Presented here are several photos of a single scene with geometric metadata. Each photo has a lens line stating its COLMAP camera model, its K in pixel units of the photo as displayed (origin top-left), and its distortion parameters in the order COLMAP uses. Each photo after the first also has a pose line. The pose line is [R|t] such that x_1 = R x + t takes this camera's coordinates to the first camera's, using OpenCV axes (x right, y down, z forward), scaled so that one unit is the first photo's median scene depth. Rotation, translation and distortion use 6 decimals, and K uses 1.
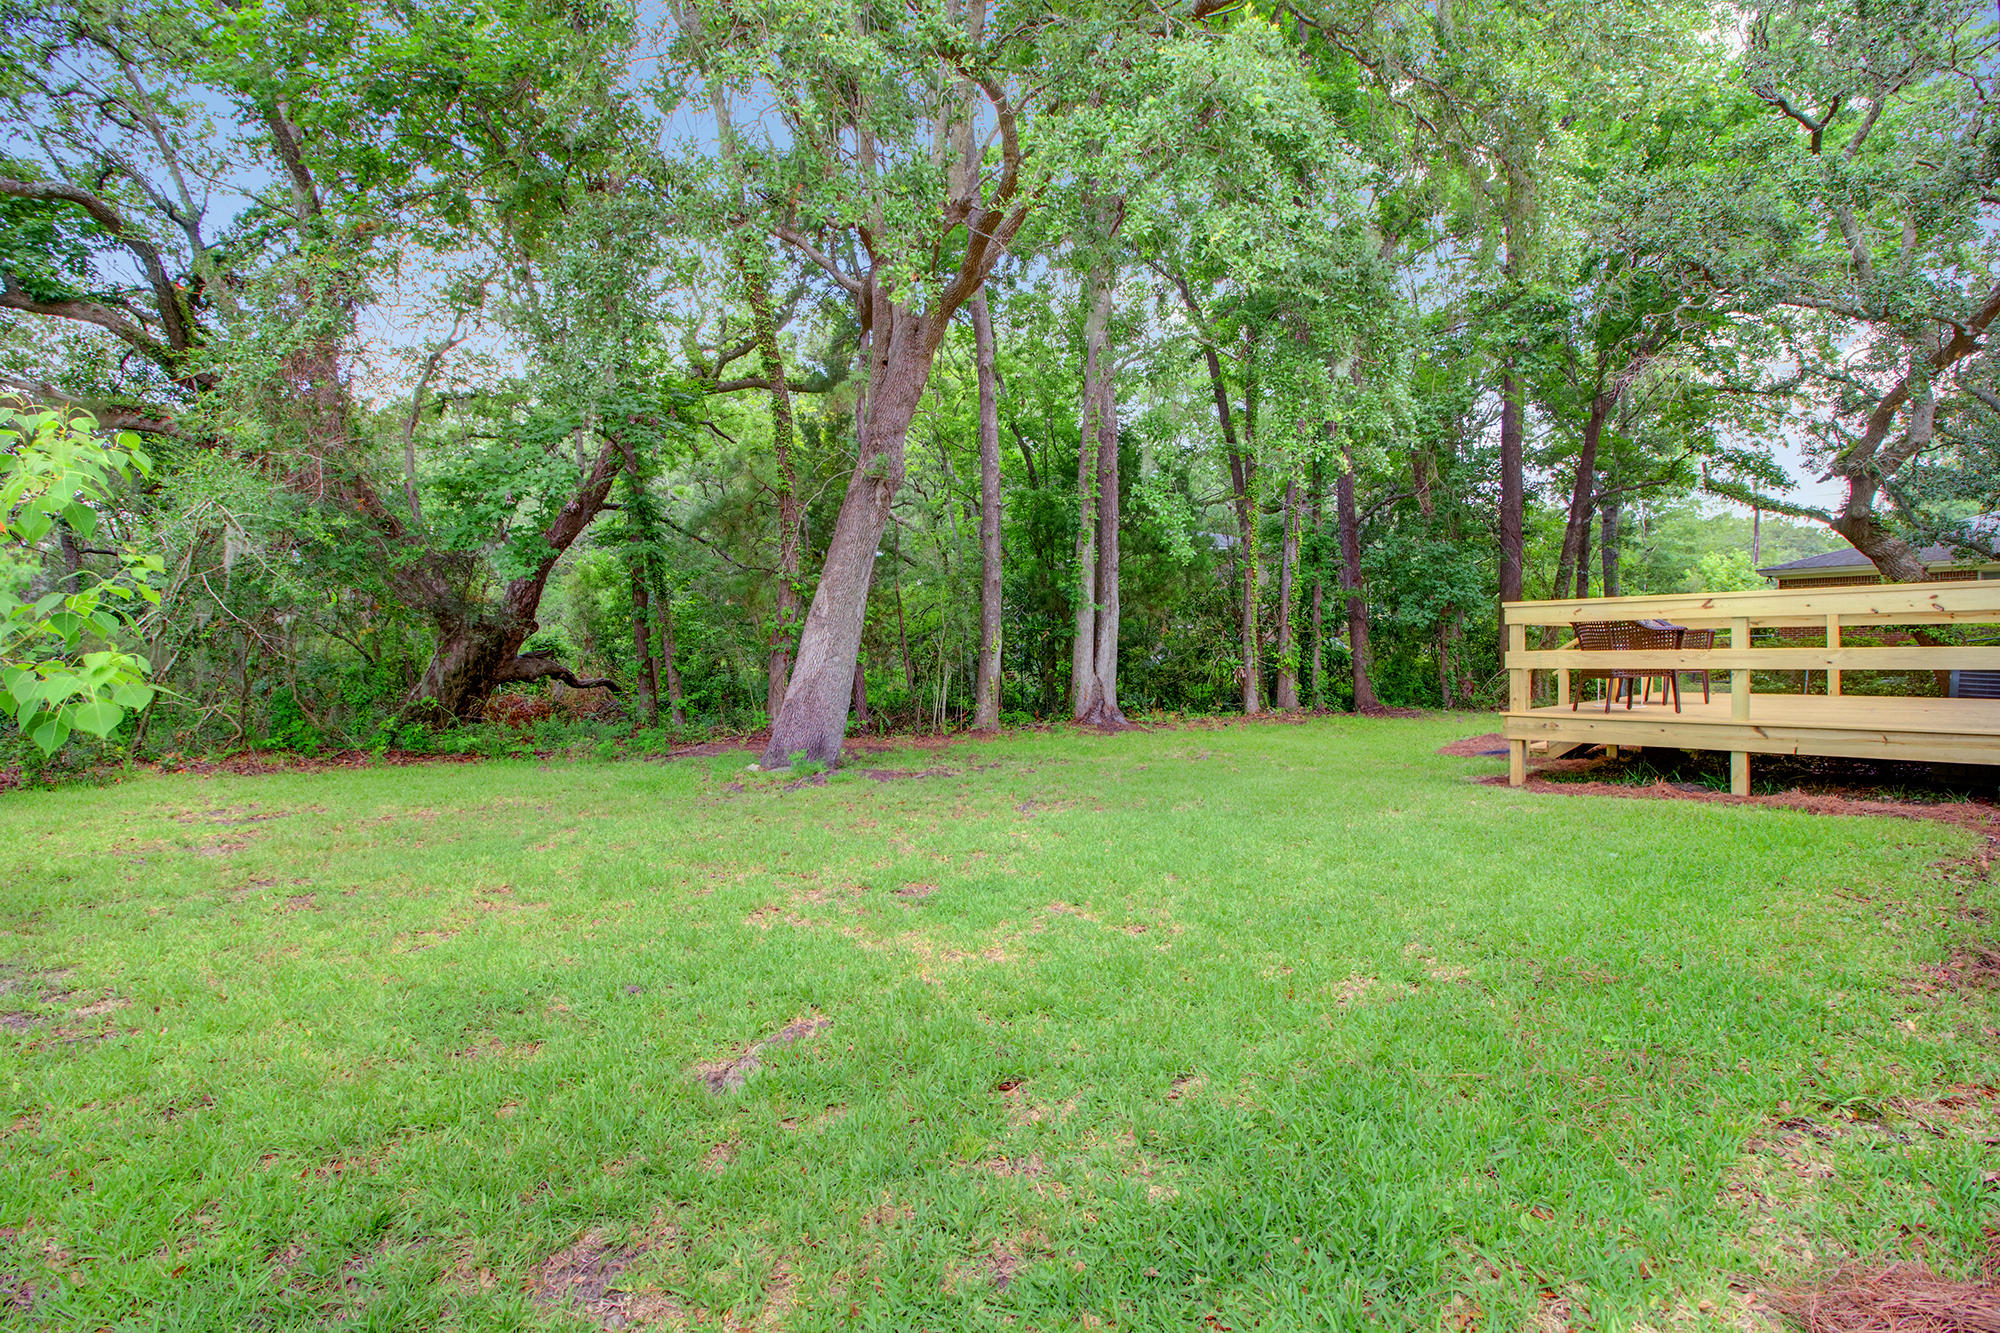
lens RADIAL K [[929.4, 0, 1001.0], [0, 929.4, 666.3], [0, 0, 1]] dist [-0.005075, -0.003143]
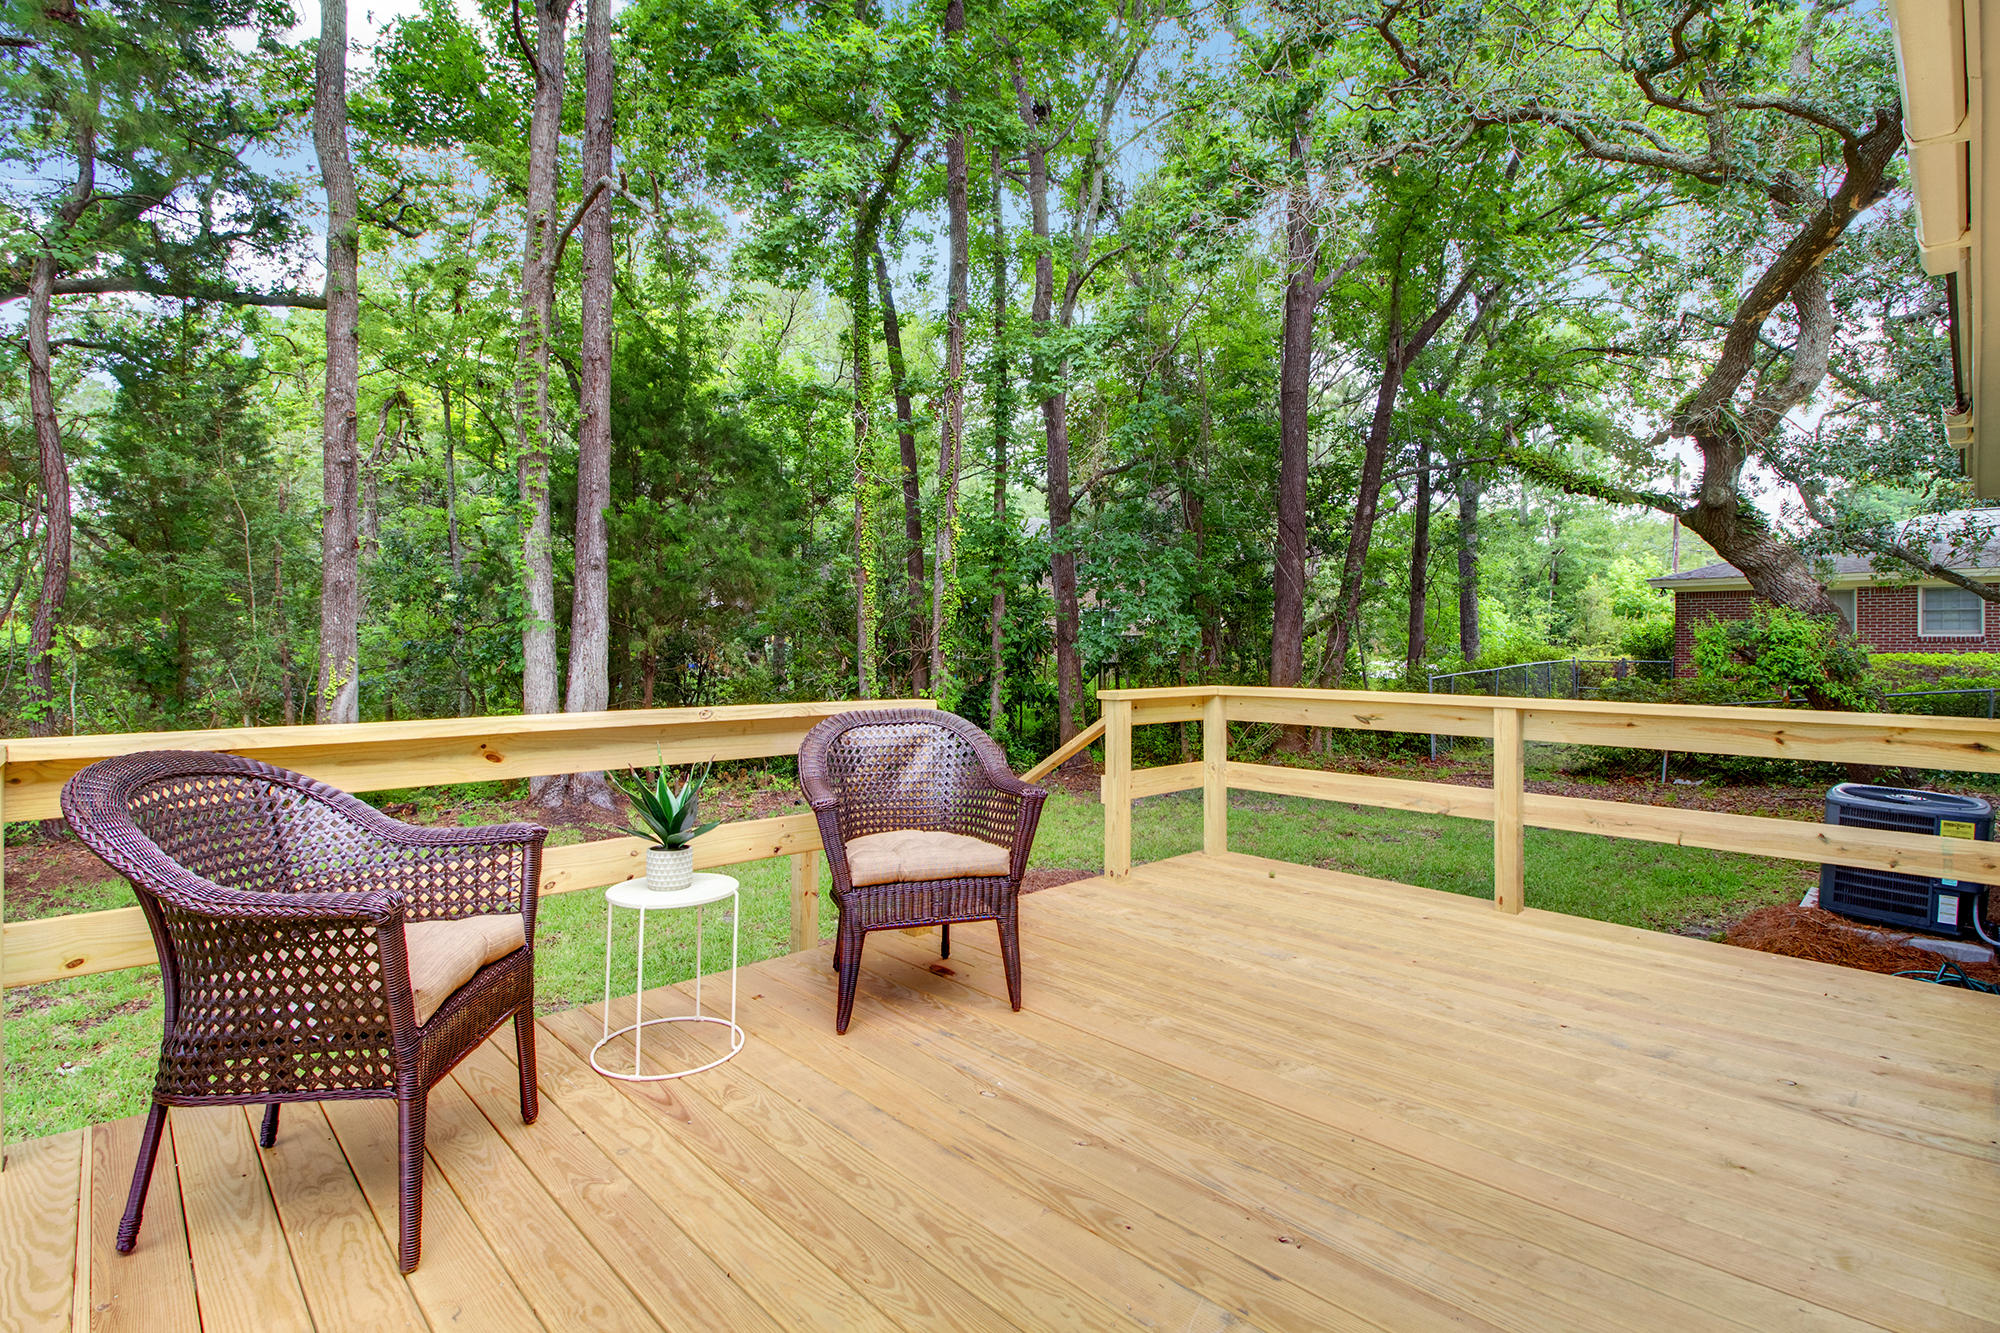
lens RADIAL K [[929.4, 0, 998.6], [0, 929.4, 660.5], [0, 0, 1]] dist [-0.005075, -0.003143]
pose [[0.999651, 0.013779, 0.022524, 0.406794], [-0.013814, 0.999904, 0.001406, -0.047177], [-0.022502, -0.001717, 0.999745, 0.360554]]
